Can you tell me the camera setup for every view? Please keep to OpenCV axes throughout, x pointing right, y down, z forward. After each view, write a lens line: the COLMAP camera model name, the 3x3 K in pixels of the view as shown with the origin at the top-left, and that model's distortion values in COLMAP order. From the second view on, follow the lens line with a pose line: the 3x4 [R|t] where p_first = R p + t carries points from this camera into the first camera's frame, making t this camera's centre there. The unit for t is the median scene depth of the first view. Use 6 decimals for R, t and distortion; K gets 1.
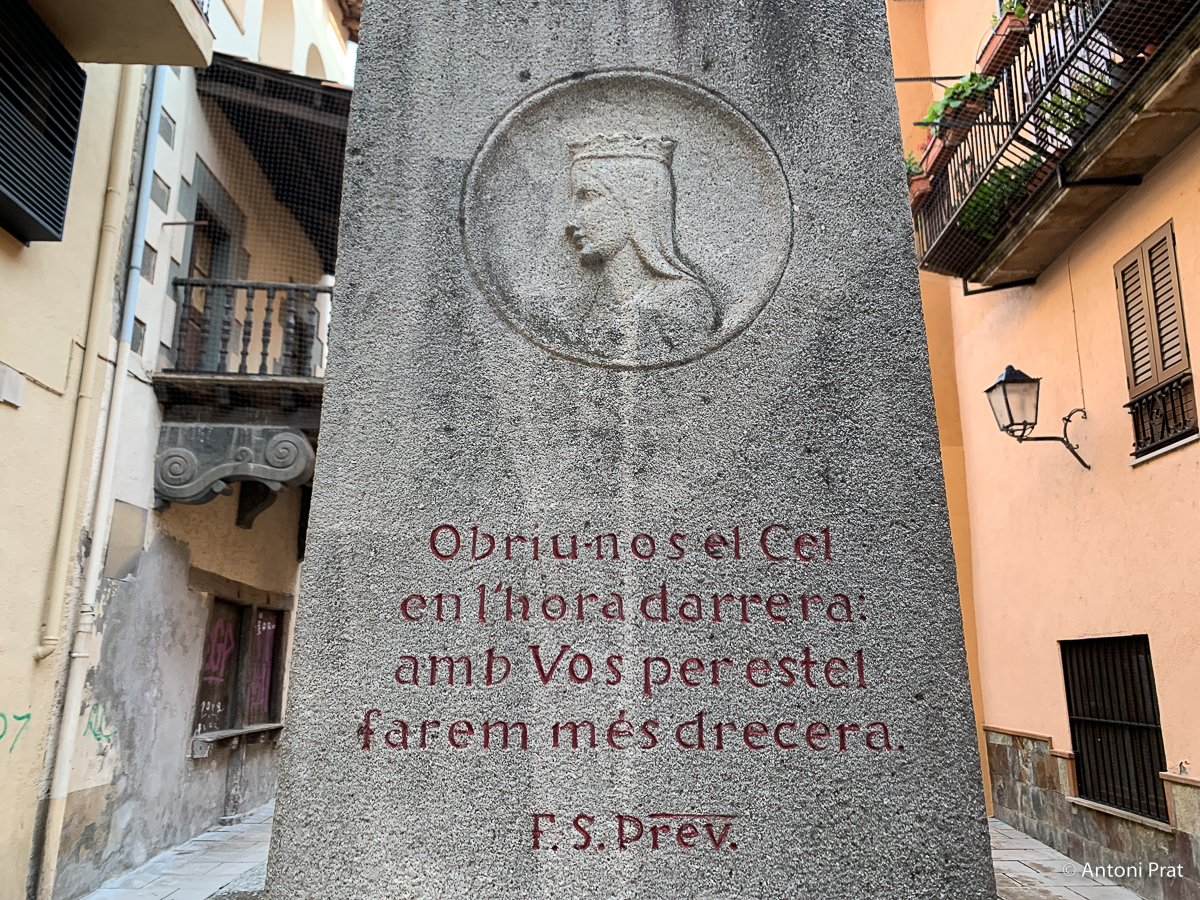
lens RADIAL K [[917.8, 0, 607.8], [0, 917.8, 429.7], [0, 0, 1]] dist [0.032279, -0.037017]
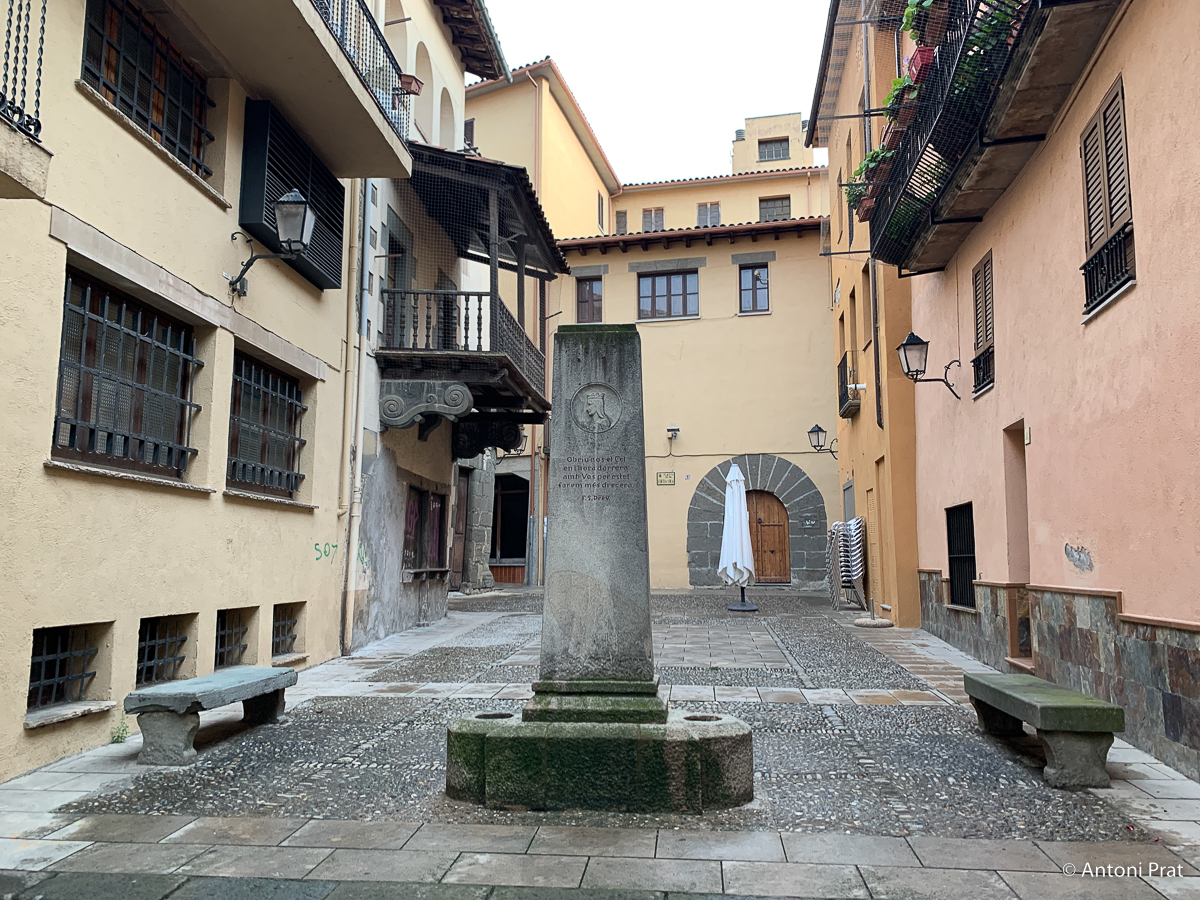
lens RADIAL K [[917.8, 0, 608.0], [0, 917.8, 420.7], [0, 0, 1]] dist [0.032279, -0.037017]
pose [[0.994944, -0.013514, -0.099514, 0.088158], [0.023304, 0.994925, 0.097884, -0.092392], [0.097686, -0.099709, 0.990210, -0.635196]]
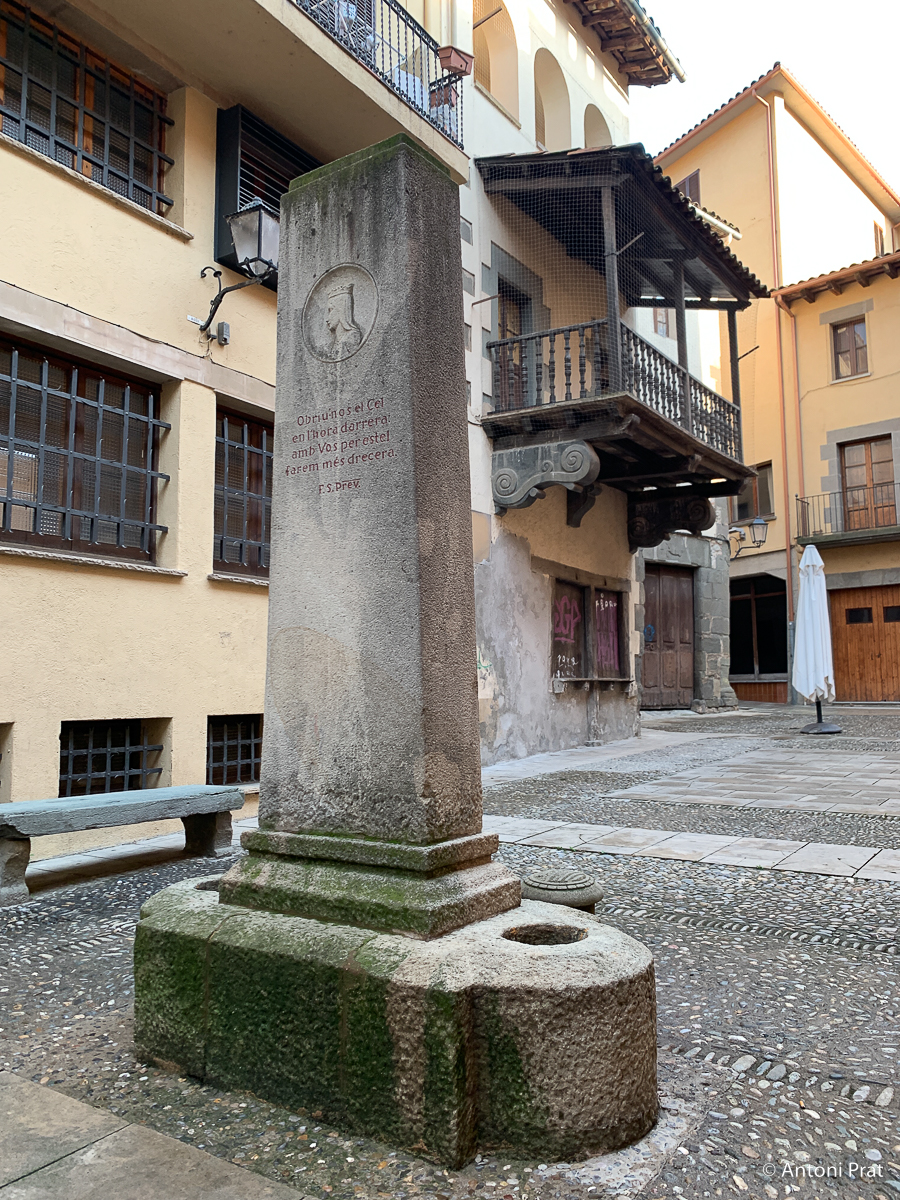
lens RADIAL K [[917.8, 0, 456.5], [0, 917.8, 588.6], [0, 0, 1]] dist [0.032279, -0.037017]
pose [[0.815689, -0.071025, -0.574114, 0.262689], [0.152939, 0.983600, 0.095608, 0.057803], [0.557908, -0.165791, 0.813174, -0.191929]]
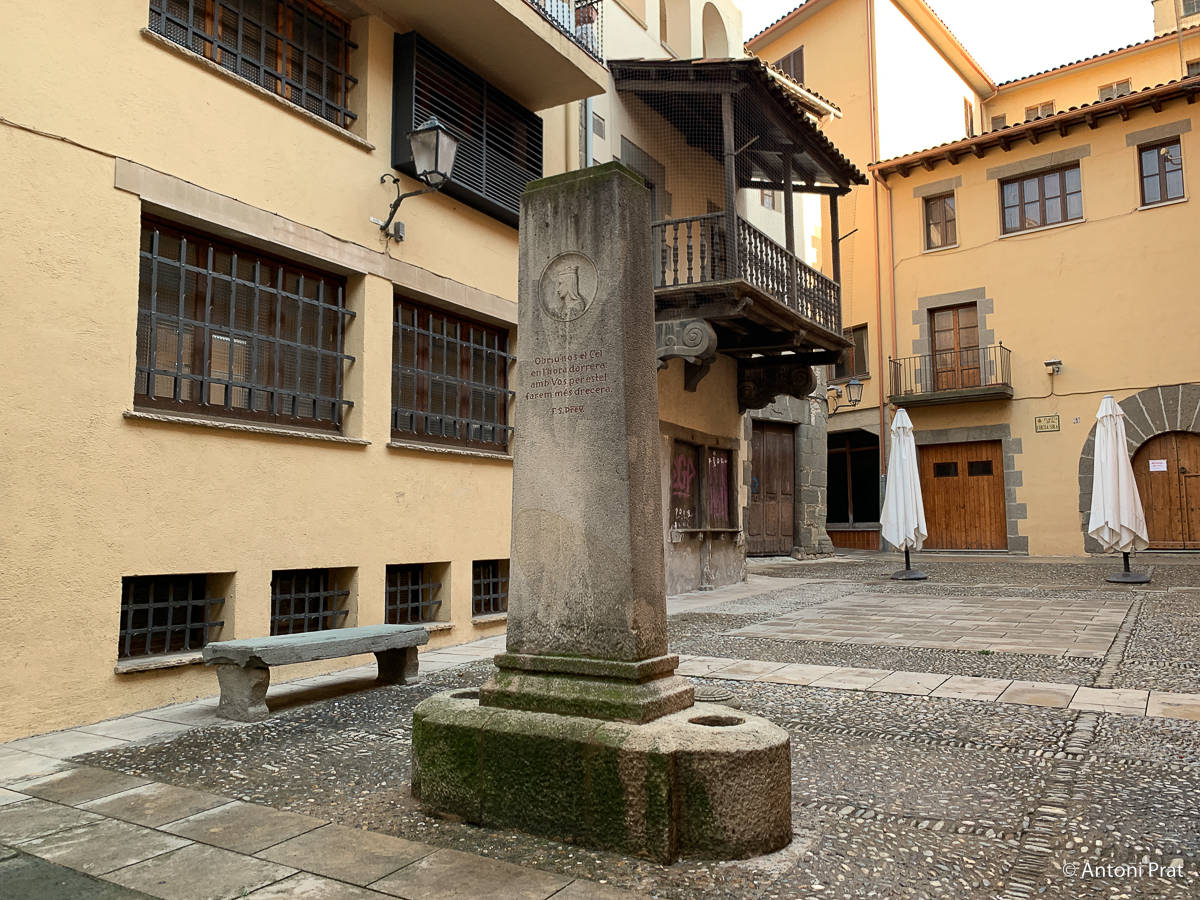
lens RADIAL K [[917.8, 0, 600.3], [0, 917.8, 434.2], [0, 0, 1]] dist [0.032279, -0.037017]
pose [[0.843679, -0.060436, -0.533435, 0.310127], [0.137604, 0.984792, 0.106062, 0.003318], [0.518913, -0.162885, 0.839165, -0.348944]]
